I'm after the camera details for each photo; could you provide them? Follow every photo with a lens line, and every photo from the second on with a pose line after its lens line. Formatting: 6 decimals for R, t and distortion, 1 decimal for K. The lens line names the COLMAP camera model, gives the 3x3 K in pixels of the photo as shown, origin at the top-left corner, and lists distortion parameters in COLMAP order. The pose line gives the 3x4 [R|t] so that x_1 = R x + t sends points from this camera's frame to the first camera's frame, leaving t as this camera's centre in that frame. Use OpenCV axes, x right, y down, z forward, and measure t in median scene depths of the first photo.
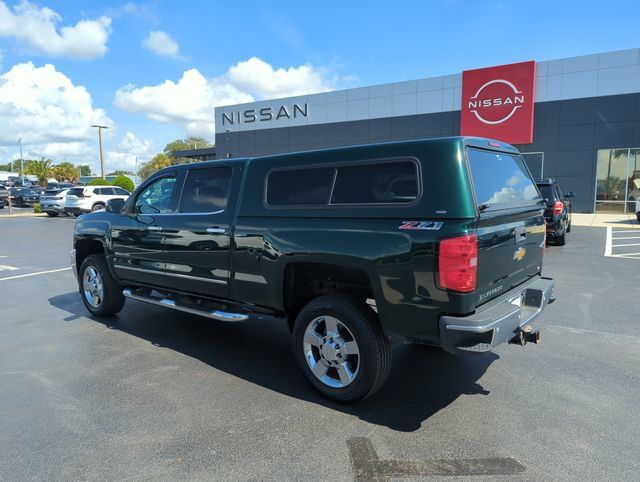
lens RADIAL K [[452.2, 0, 312.8], [0, 452.2, 233.4], [0, 0, 1]] dist [0.044743, -0.036718]
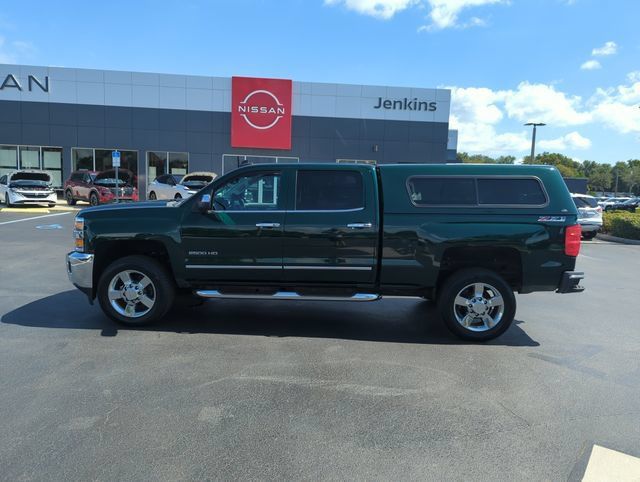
lens RADIAL K [[448.8, 0, 317.2], [0, 448.8, 238.9], [0, 0, 1]] dist [0.053173, -0.044541]
pose [[0.795522, -0.037820, 0.604743, -0.182031], [0.022462, 0.999205, 0.032941, -0.002243], [-0.605508, -0.012622, 0.795739, 0.025295]]
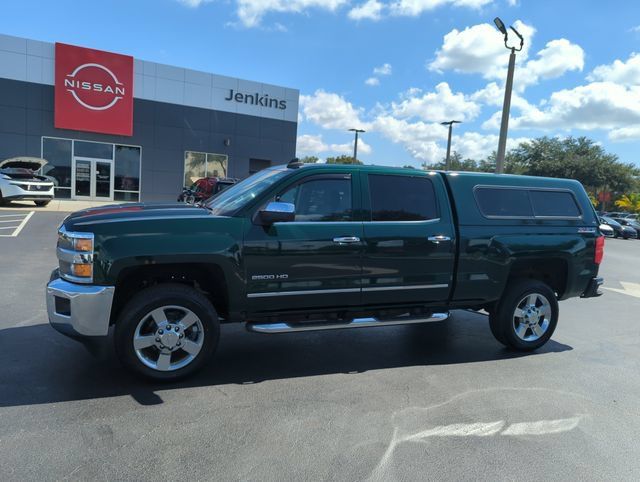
lens RADIAL K [[452.2, 0, 312.8], [0, 452.2, 233.4], [0, 0, 1]] dist [0.044743, -0.036718]
pose [[0.488926, -0.044987, 0.871164, -0.233126], [0.018143, 0.998978, 0.041405, -0.012315], [-0.872137, -0.004439, 0.489242, 0.133372]]
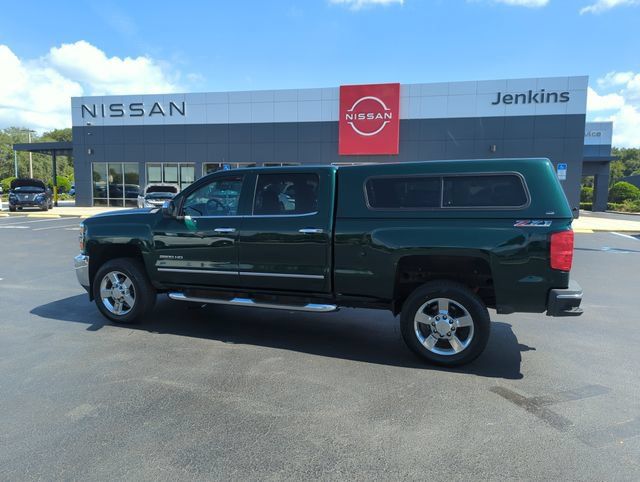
lens RADIAL K [[449.5, 0, 315.9], [0, 449.5, 240.0], [0, 0, 1]] dist [0.046468, -0.024230]
pose [[0.942163, -0.021096, 0.334491, -0.102803], [0.017804, 0.999758, 0.012905, 0.000342], [-0.334682, -0.006203, 0.942311, -0.006360]]
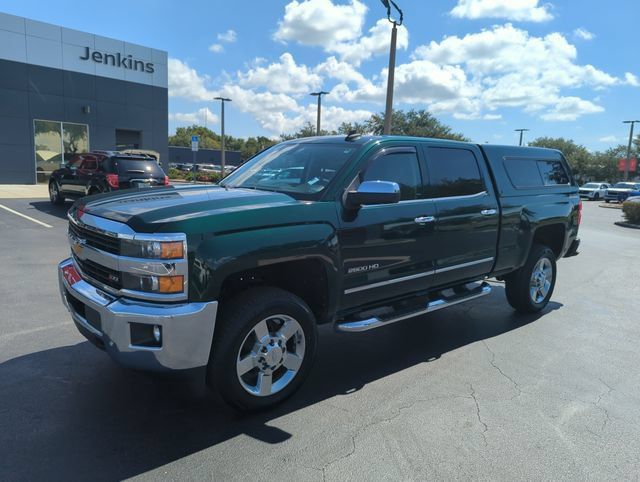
lens RADIAL K [[452.2, 0, 312.8], [0, 452.2, 233.4], [0, 0, 1]] dist [0.044743, -0.036718]
pose [[0.189702, -0.123770, 0.974009, -0.239183], [0.055886, 0.991776, 0.115143, -0.018221], [-0.980250, 0.032590, 0.195059, 0.216401]]
